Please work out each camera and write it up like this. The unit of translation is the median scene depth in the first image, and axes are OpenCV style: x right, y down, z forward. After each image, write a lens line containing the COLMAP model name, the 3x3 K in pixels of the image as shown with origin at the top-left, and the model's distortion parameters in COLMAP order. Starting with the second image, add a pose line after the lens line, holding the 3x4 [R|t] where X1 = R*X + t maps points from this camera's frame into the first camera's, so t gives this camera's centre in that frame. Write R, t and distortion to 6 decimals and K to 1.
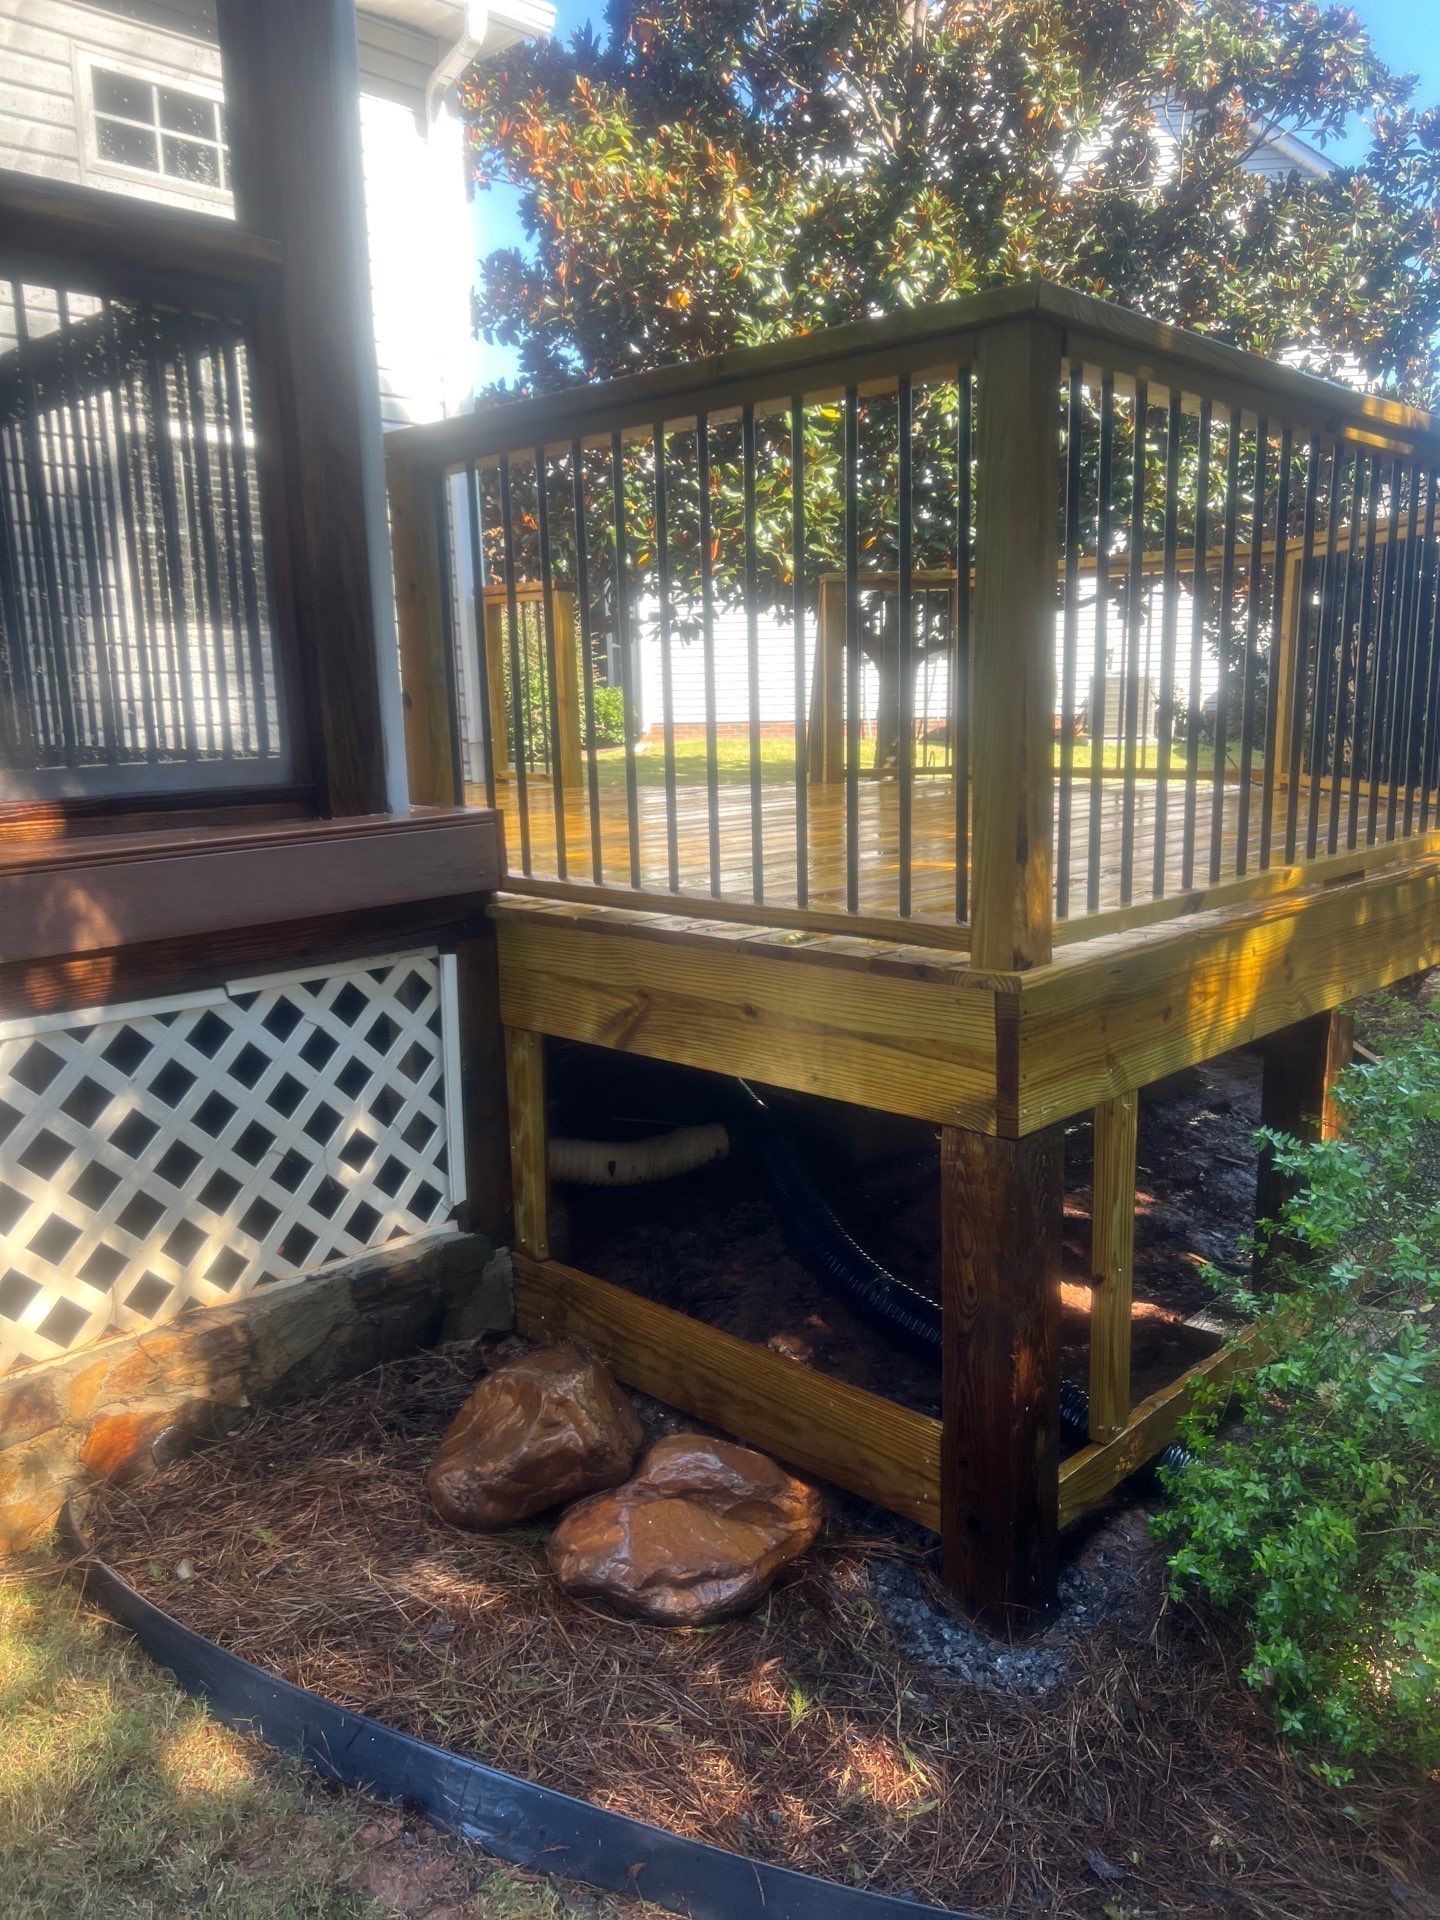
lens RADIAL K [[1395.9, 0, 728.4], [0, 1395.9, 959.1], [0, 0, 1]] dist [0.046559, -0.057233]
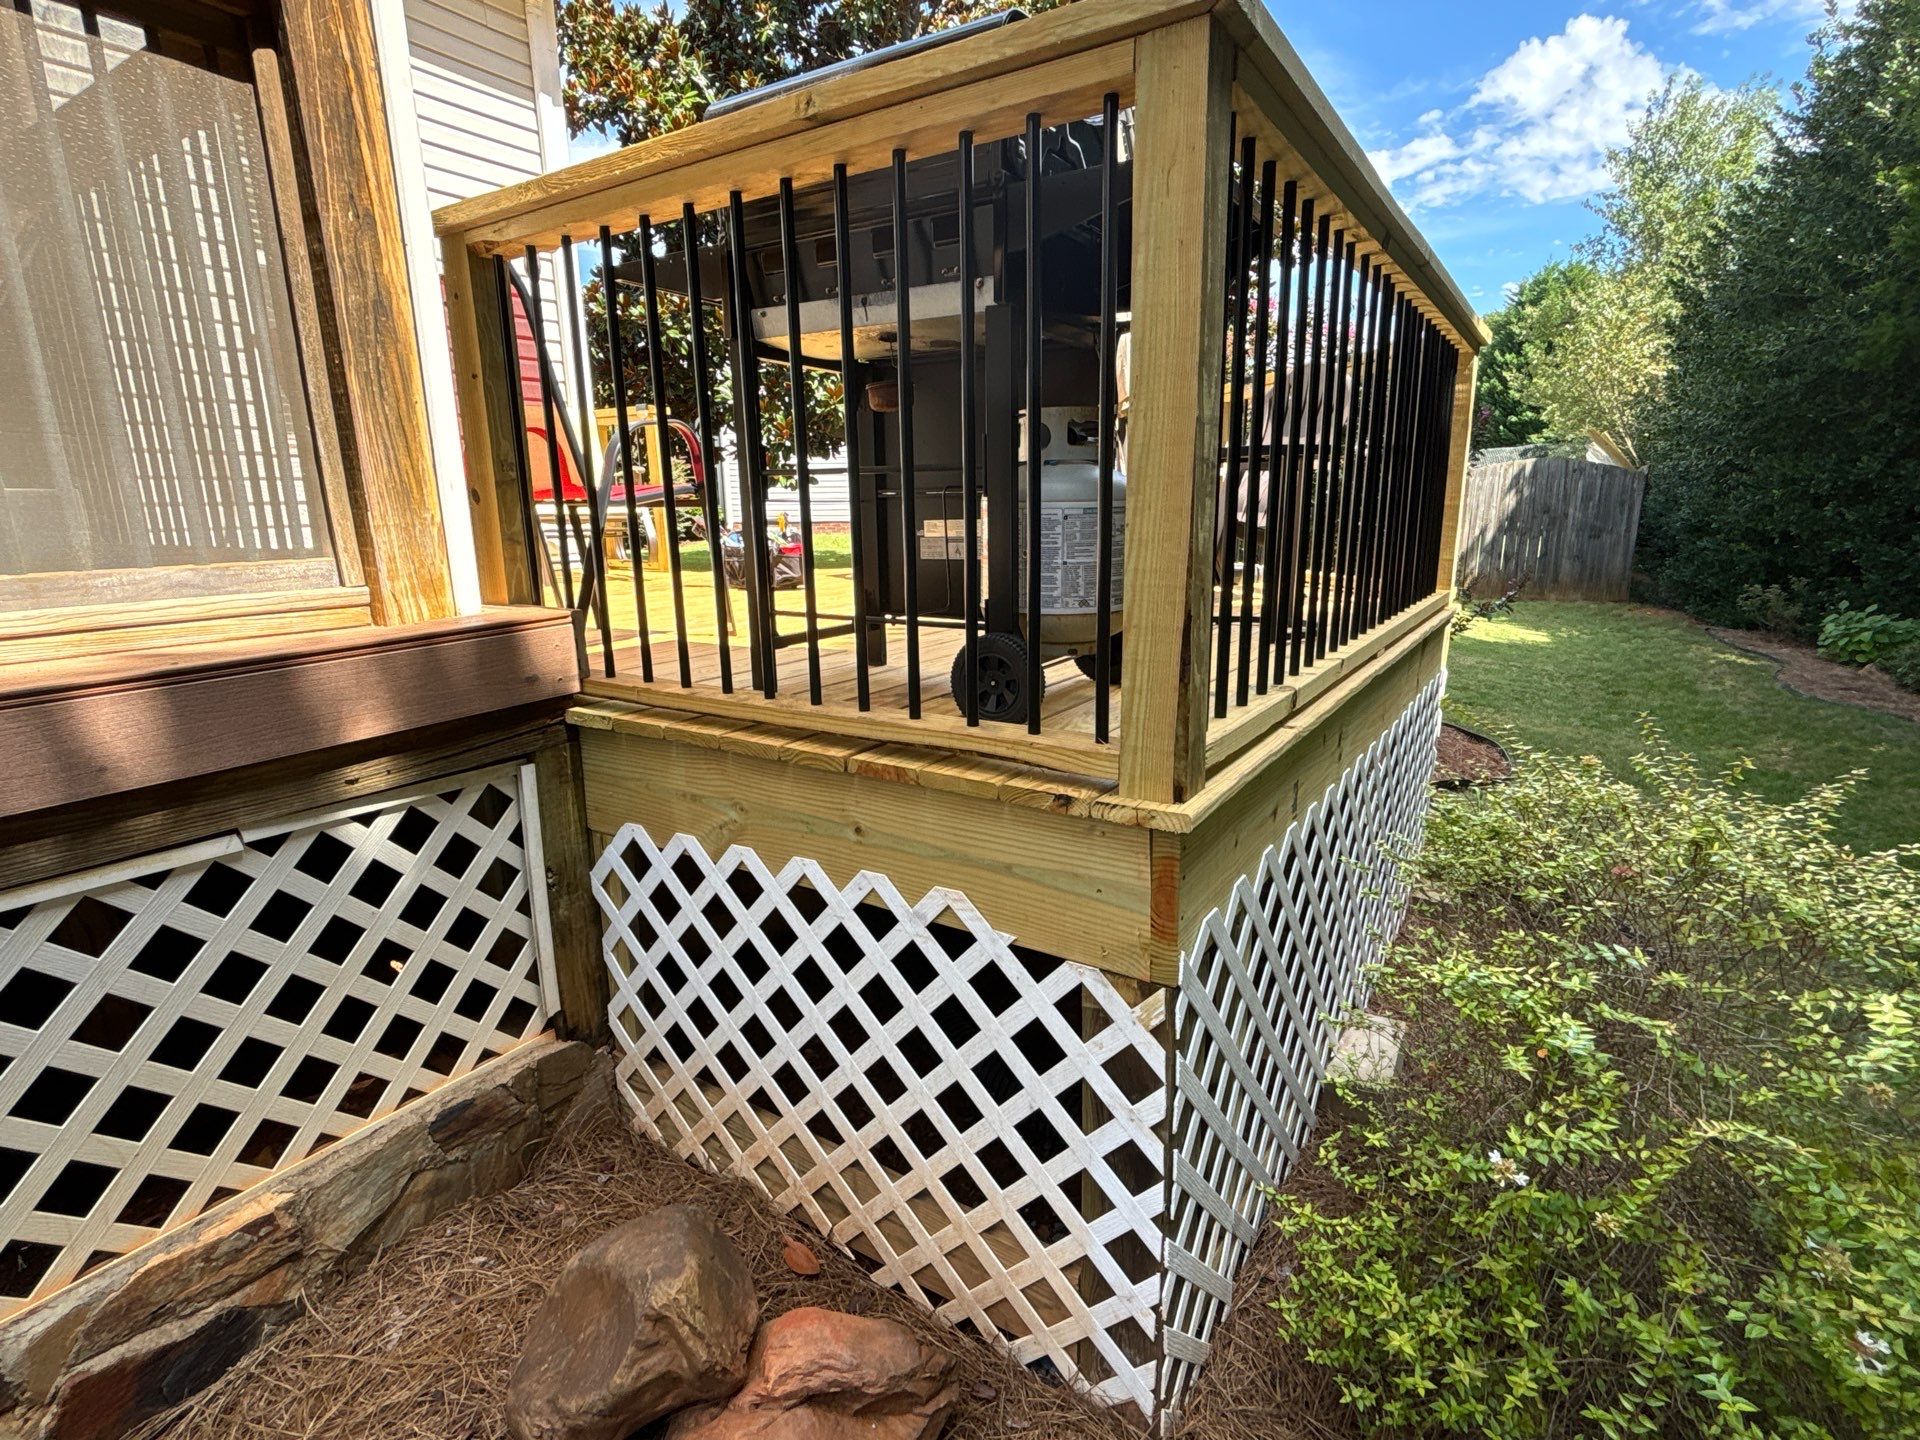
lens RADIAL K [[952.7, 0, 960.0], [0, 952.7, 720.0], [0, 0, 1]] dist [0.003116, 0.000586]
pose [[0.984940, -0.035071, 0.169301, -0.018745], [0.028935, 0.998837, 0.038578, -0.051615], [-0.170457, -0.033098, 0.984809, 0.312279]]
